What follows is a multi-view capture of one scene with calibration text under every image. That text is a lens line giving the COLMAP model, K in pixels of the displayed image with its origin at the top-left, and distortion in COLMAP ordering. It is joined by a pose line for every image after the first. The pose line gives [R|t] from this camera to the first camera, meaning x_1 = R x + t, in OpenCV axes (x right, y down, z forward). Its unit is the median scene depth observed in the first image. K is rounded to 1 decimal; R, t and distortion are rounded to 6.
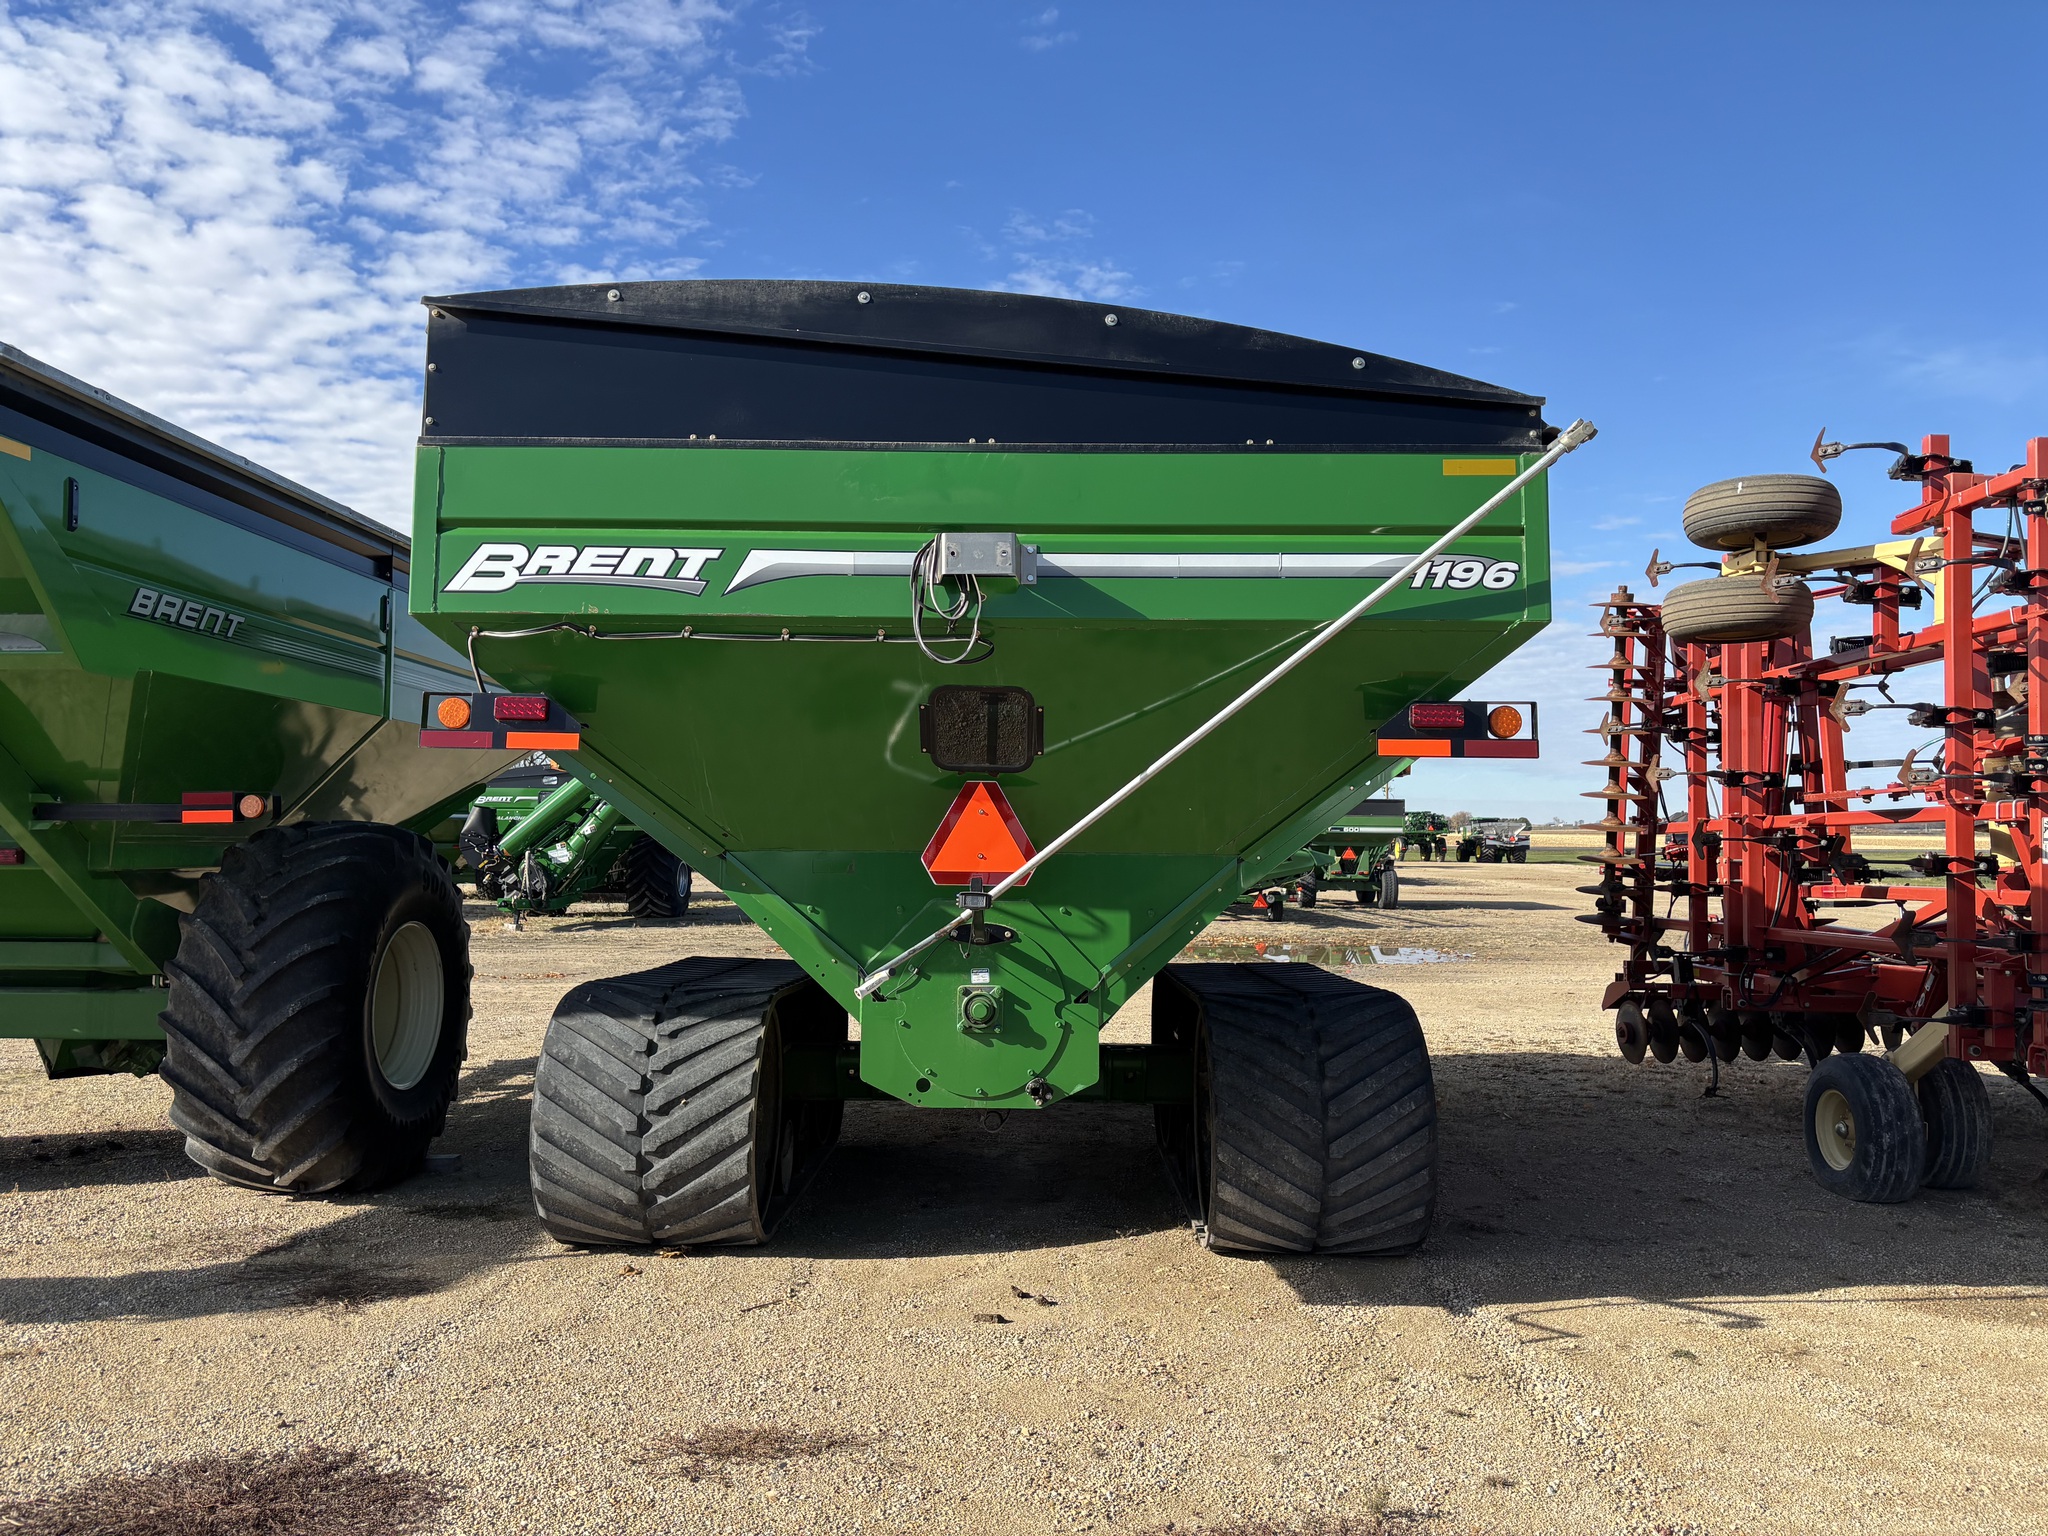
lens RADIAL K [[1585.7, 0, 1018.1], [0, 1585.7, 795.0], [0, 0, 1]] dist [0.077681, -0.058027]
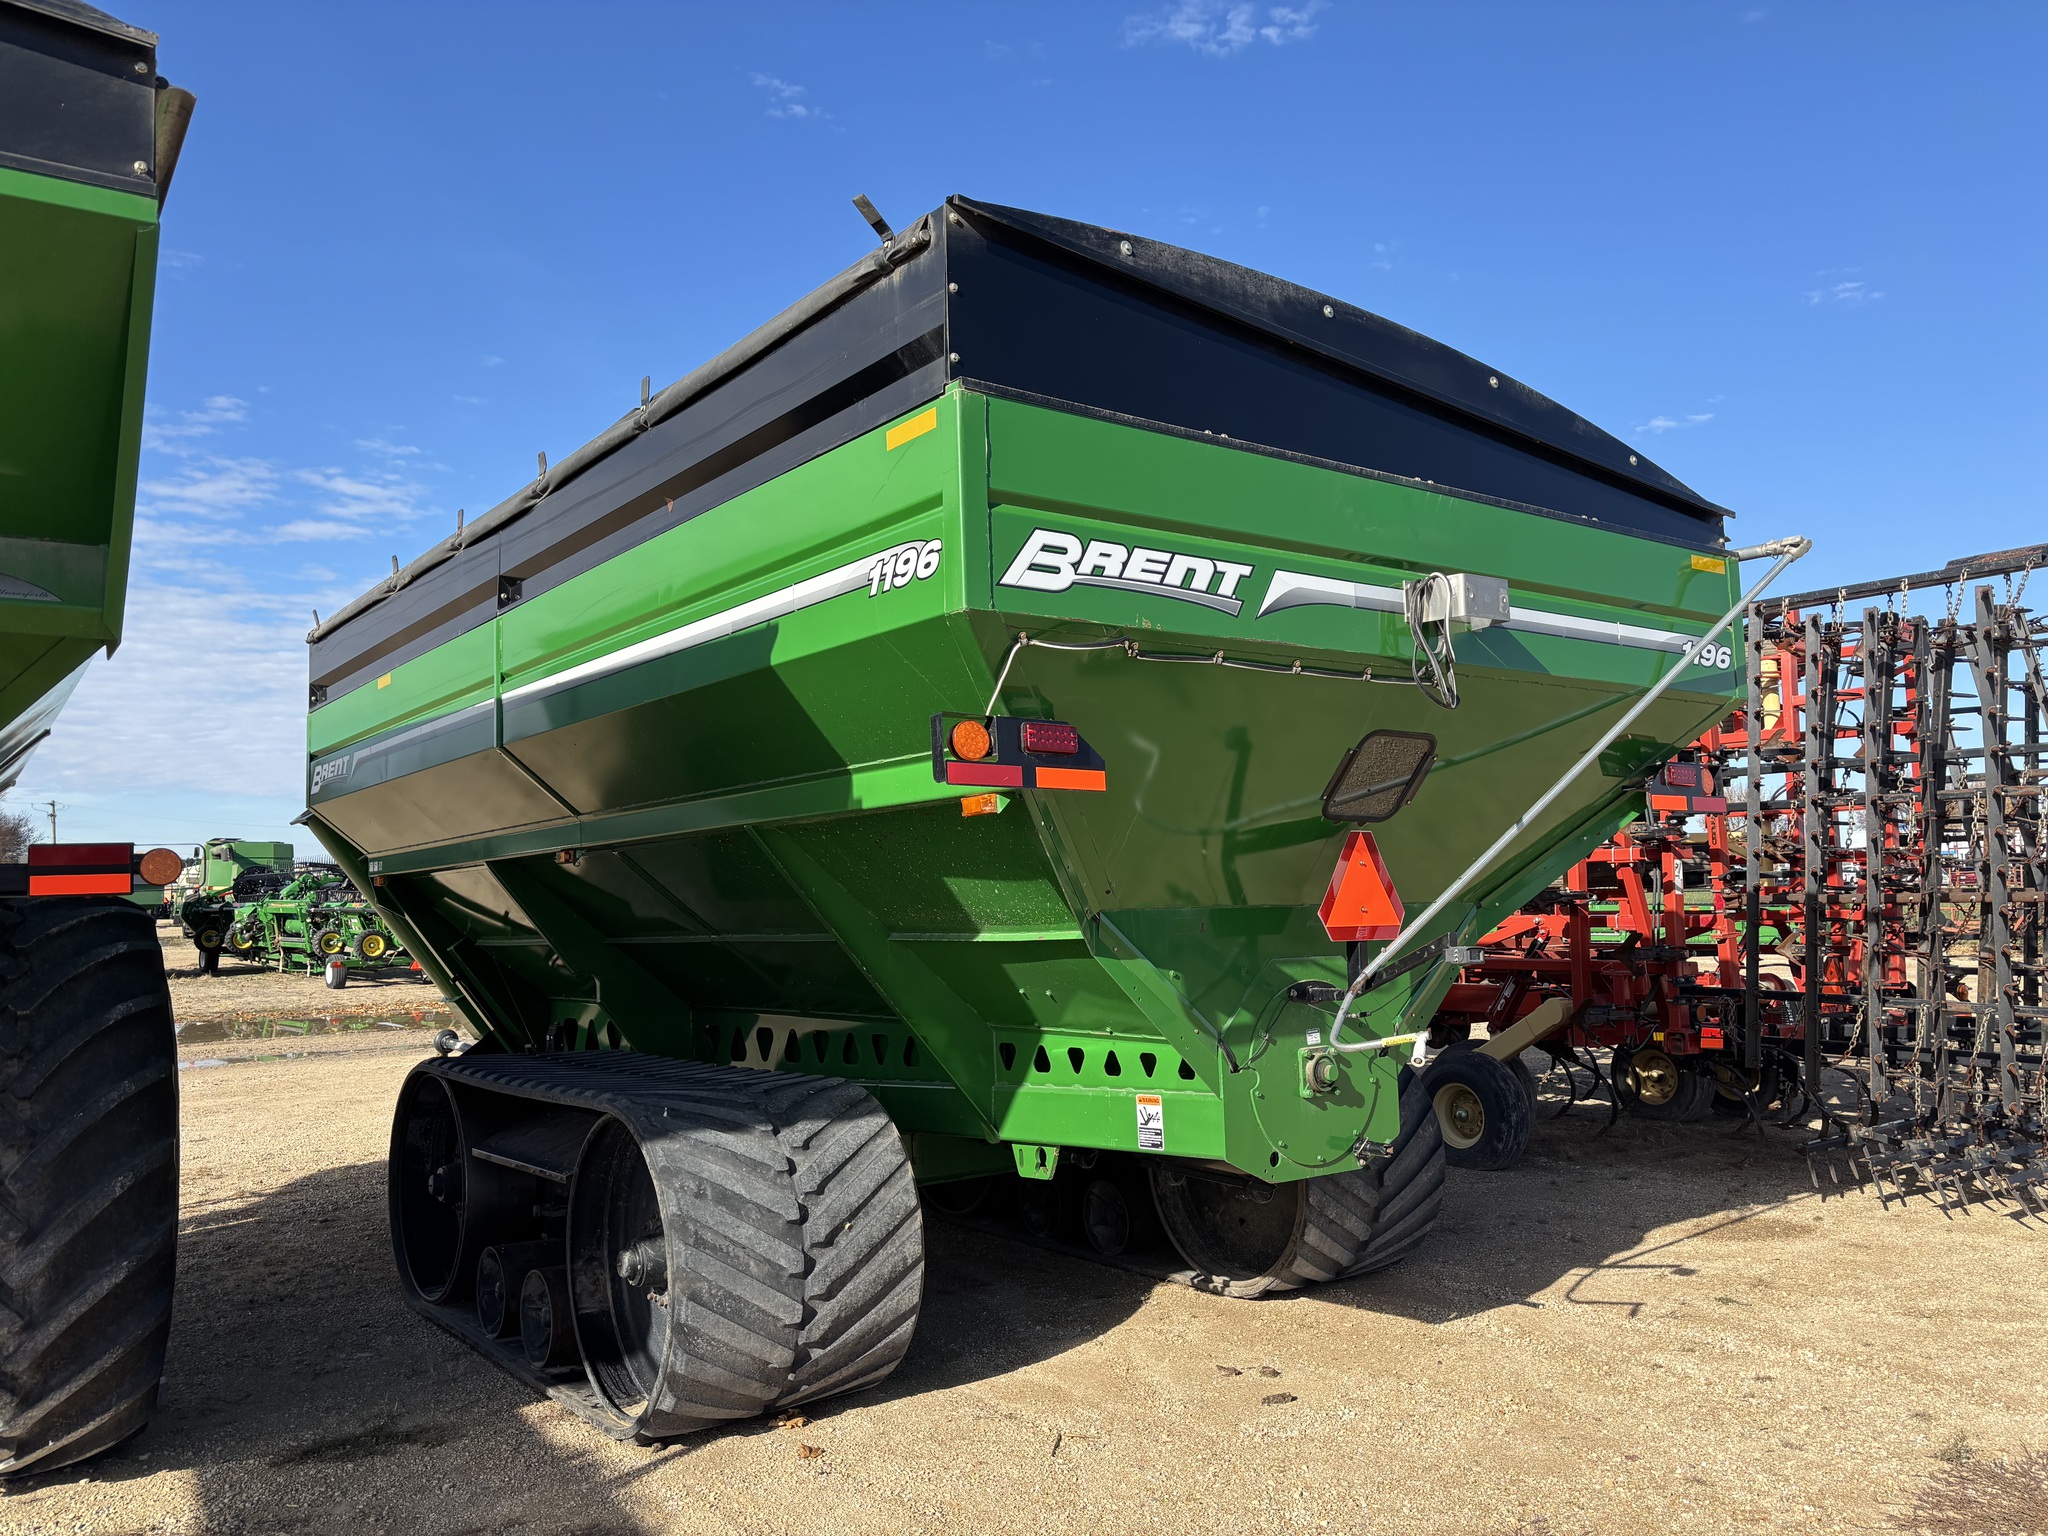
lens RADIAL K [[1568.5, 0, 1020.4], [0, 1568.5, 819.8], [0, 0, 1]] dist [0.081460, -0.093471]
pose [[0.785409, 0.008515, 0.618918, -0.747971], [0.002667, 0.999850, -0.017140, -0.000322], [-0.618971, 0.015113, 0.785268, 0.365087]]
